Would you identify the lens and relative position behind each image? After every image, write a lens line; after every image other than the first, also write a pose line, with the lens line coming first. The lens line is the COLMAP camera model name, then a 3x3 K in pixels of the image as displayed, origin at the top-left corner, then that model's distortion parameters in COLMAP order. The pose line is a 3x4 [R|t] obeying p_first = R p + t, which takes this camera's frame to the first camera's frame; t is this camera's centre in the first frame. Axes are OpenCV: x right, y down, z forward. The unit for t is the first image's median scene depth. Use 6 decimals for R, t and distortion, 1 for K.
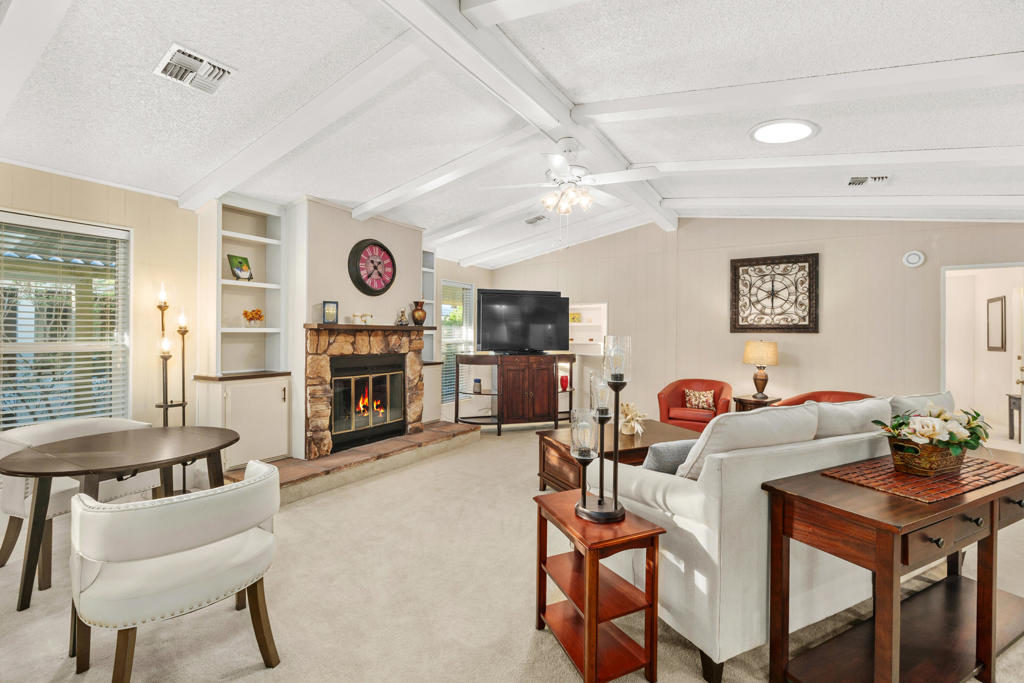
lens RADIAL K [[453.5, 0, 523.7], [0, 453.5, 335.4], [0, 0, 1]] dist [-0.003273, -0.000314]
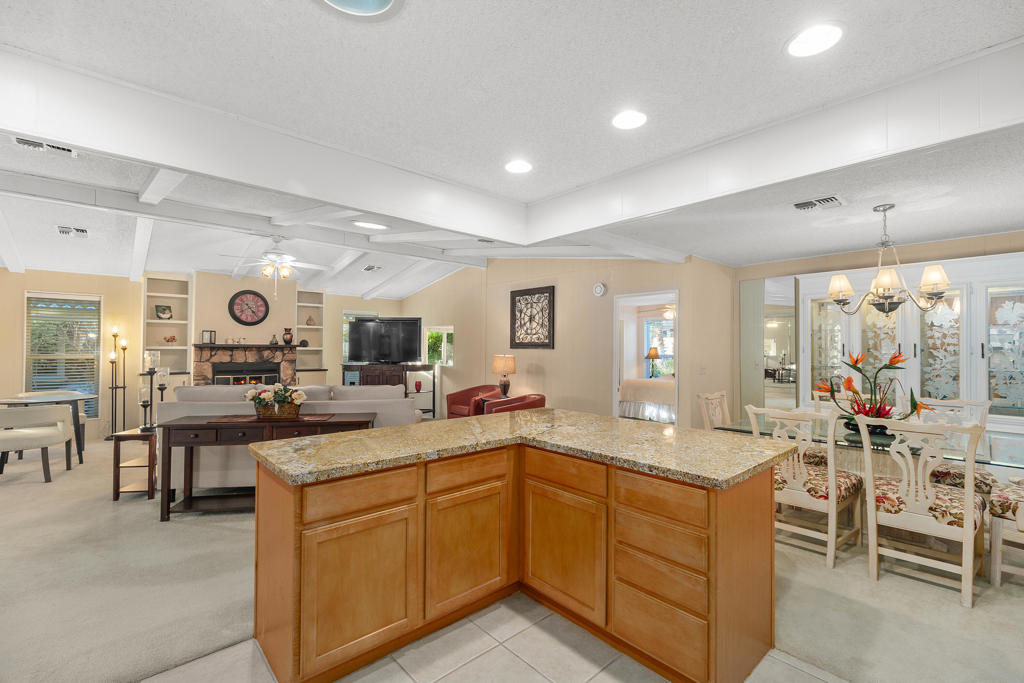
lens RADIAL K [[453.5, 0, 523.7], [0, 453.5, 335.4], [0, 0, 1]] dist [-0.003273, -0.000314]
pose [[0.960093, -0.007951, -0.279569, 0.986626], [-0.000893, 0.999504, -0.031491, -0.004168], [0.279681, 0.030484, 0.959609, -0.240237]]
